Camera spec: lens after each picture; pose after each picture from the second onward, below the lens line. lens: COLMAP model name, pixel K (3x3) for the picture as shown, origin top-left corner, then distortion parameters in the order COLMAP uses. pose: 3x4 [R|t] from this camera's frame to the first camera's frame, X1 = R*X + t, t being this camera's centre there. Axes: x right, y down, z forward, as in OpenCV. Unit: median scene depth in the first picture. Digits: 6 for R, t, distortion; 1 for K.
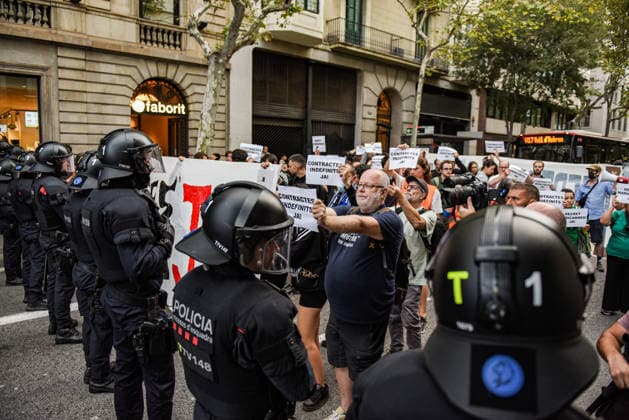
lens RADIAL K [[442.4, 0, 313.2], [0, 442.4, 202.6], [0, 0, 1]] dist [-0.013138, -0.002361]
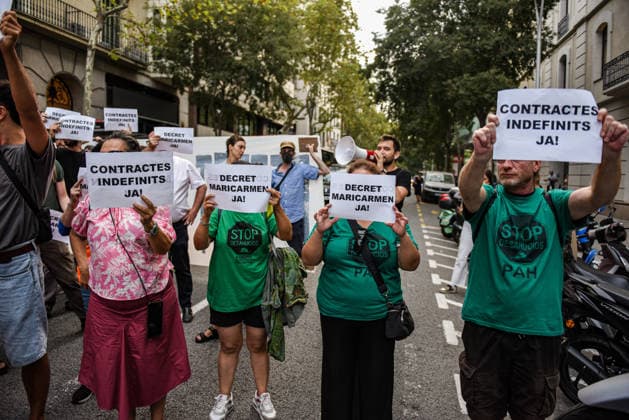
lens RADIAL K [[442.4, 0, 313.2], [0, 442.4, 202.6], [0, 0, 1]] dist [-0.013138, -0.002361]
pose [[0.831009, -0.041398, 0.554716, 0.103940], [0.062925, 0.997822, -0.019799, 0.002492], [-0.552688, 0.051359, 0.831804, 0.158339]]
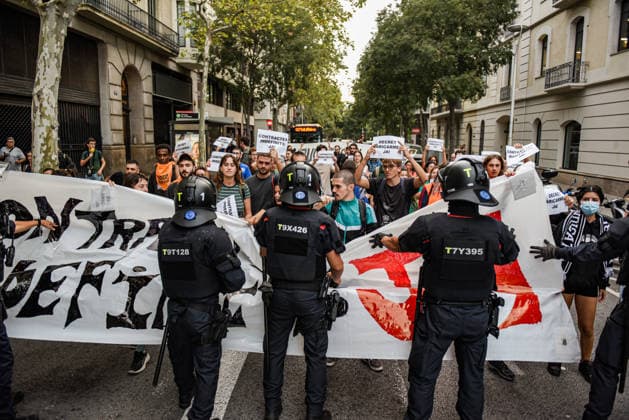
lens RADIAL K [[442.4, 0, 313.2], [0, 442.4, 202.6], [0, 0, 1]] dist [-0.013138, -0.002361]
pose [[0.727418, -0.105155, 0.678089, -0.203088], [0.076084, 0.994455, 0.072596, -0.024816], [-0.681963, -0.001216, 0.731385, 0.112714]]
